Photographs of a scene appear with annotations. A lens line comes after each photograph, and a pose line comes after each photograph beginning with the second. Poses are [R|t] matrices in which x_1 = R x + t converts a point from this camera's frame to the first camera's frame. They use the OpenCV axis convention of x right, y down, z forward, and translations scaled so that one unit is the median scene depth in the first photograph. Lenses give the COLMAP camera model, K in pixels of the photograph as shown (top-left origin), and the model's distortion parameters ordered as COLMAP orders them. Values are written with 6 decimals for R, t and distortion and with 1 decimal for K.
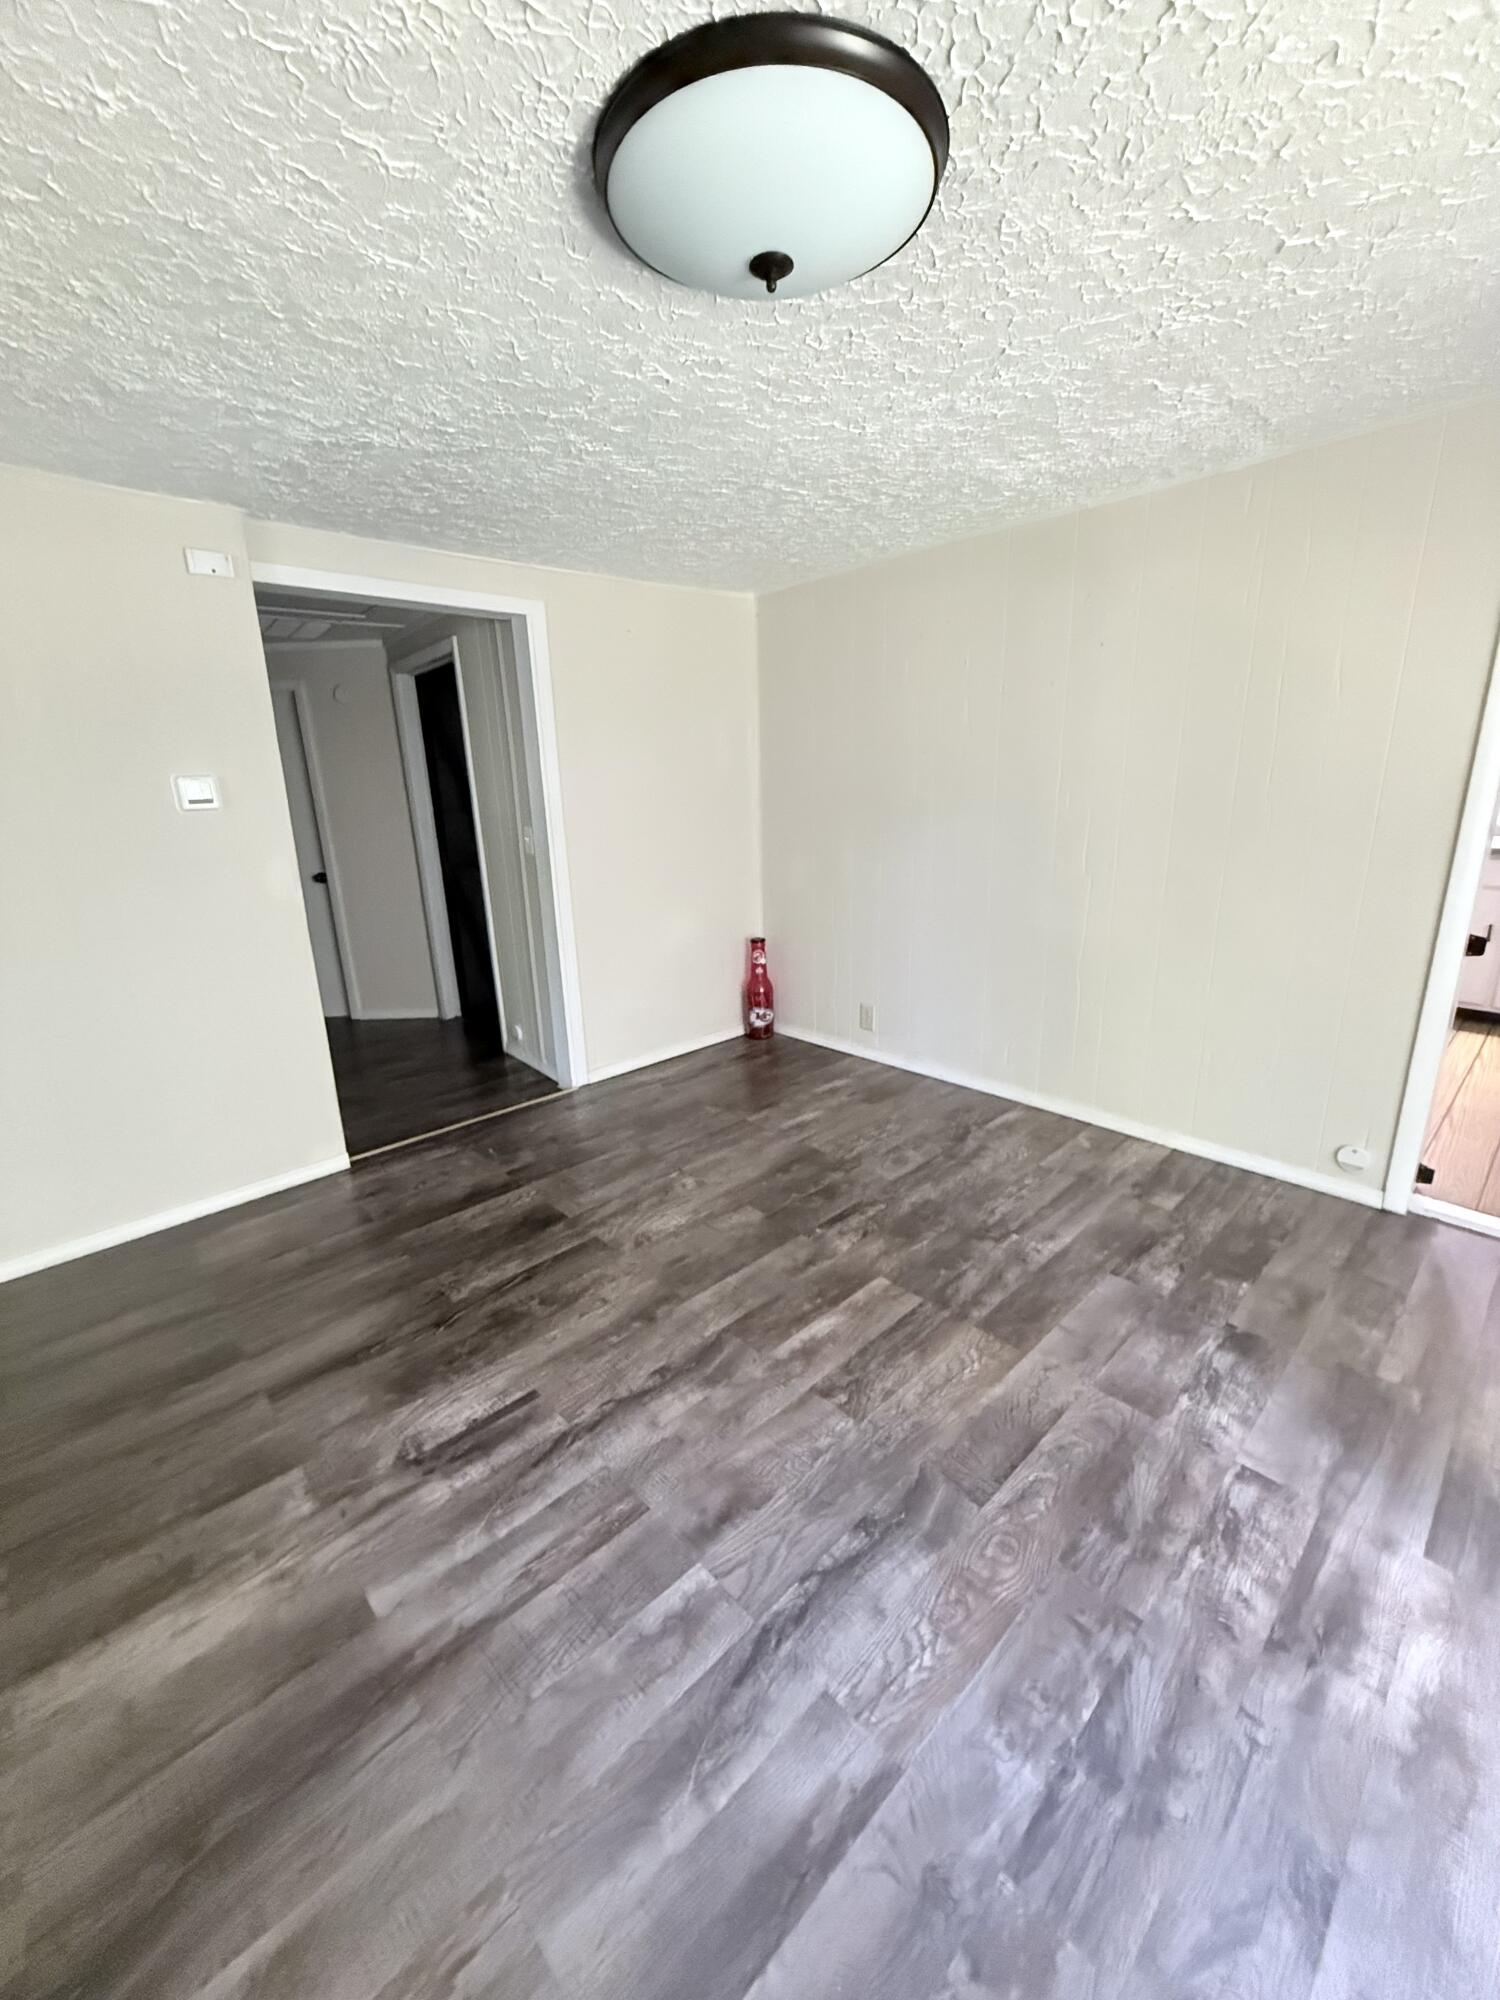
lens RADIAL K [[802.7, 0, 748.1], [0, 802.7, 993.1], [0, 0, 1]] dist [-0.000258, -0.000177]
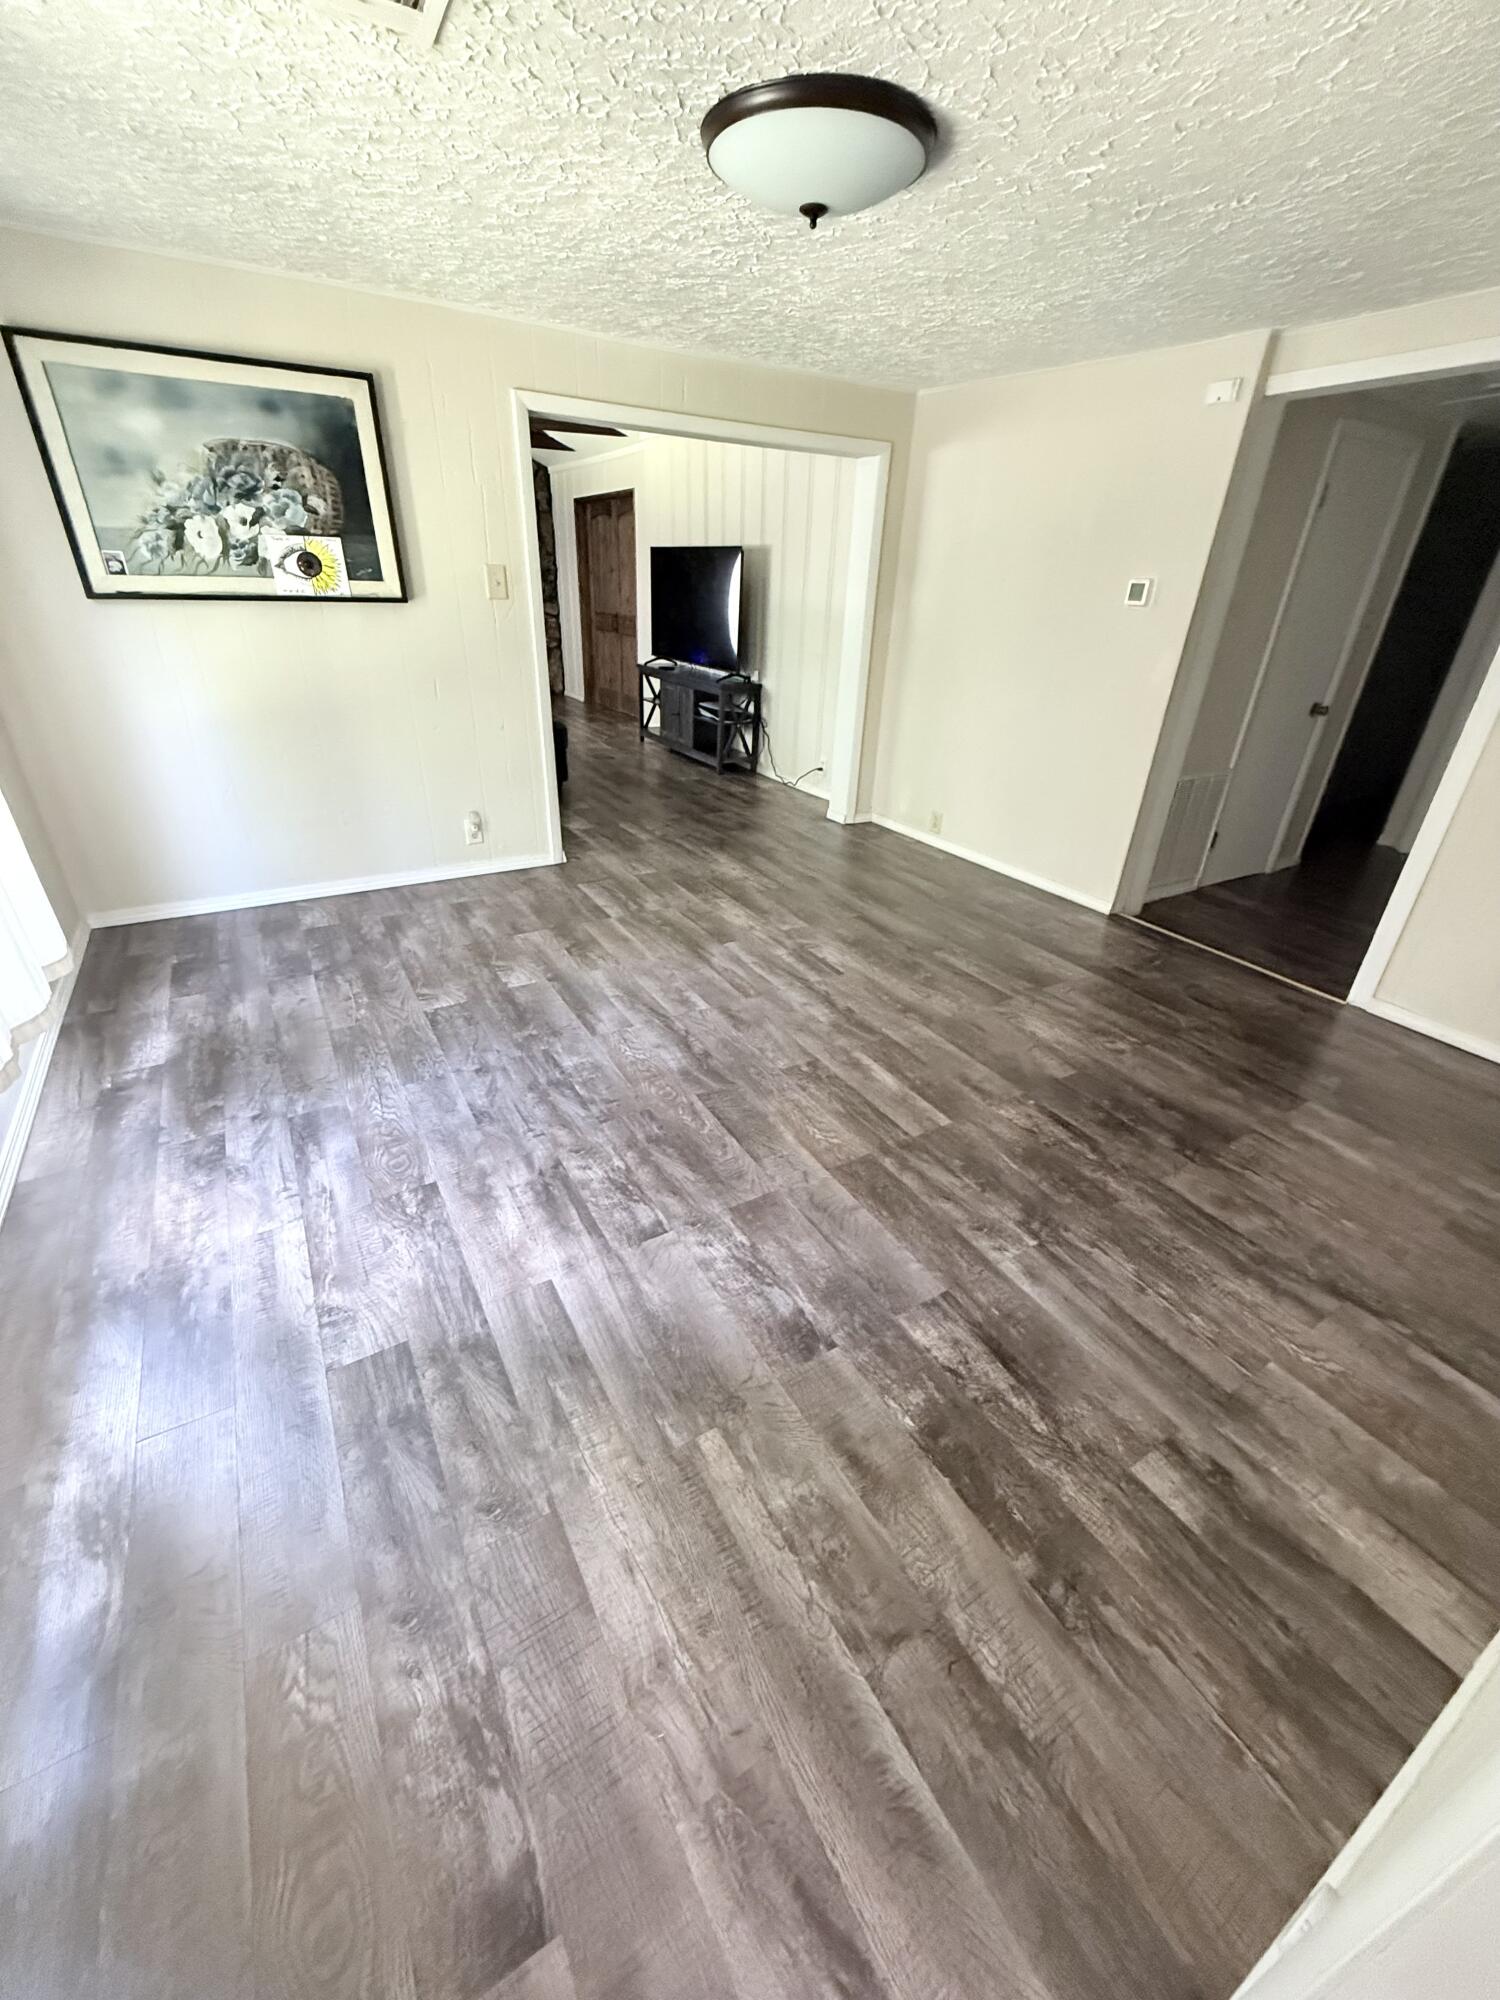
lens RADIAL K [[802.7, 0, 748.9], [0, 802.7, 999.2], [0, 0, 1]] dist [-0.000258, -0.000177]
pose [[-0.221929, 0.473751, -0.852237, 1.255549], [-0.279819, 0.806325, 0.521096, -0.289351], [0.934050, 0.354118, -0.046382, 0.920324]]
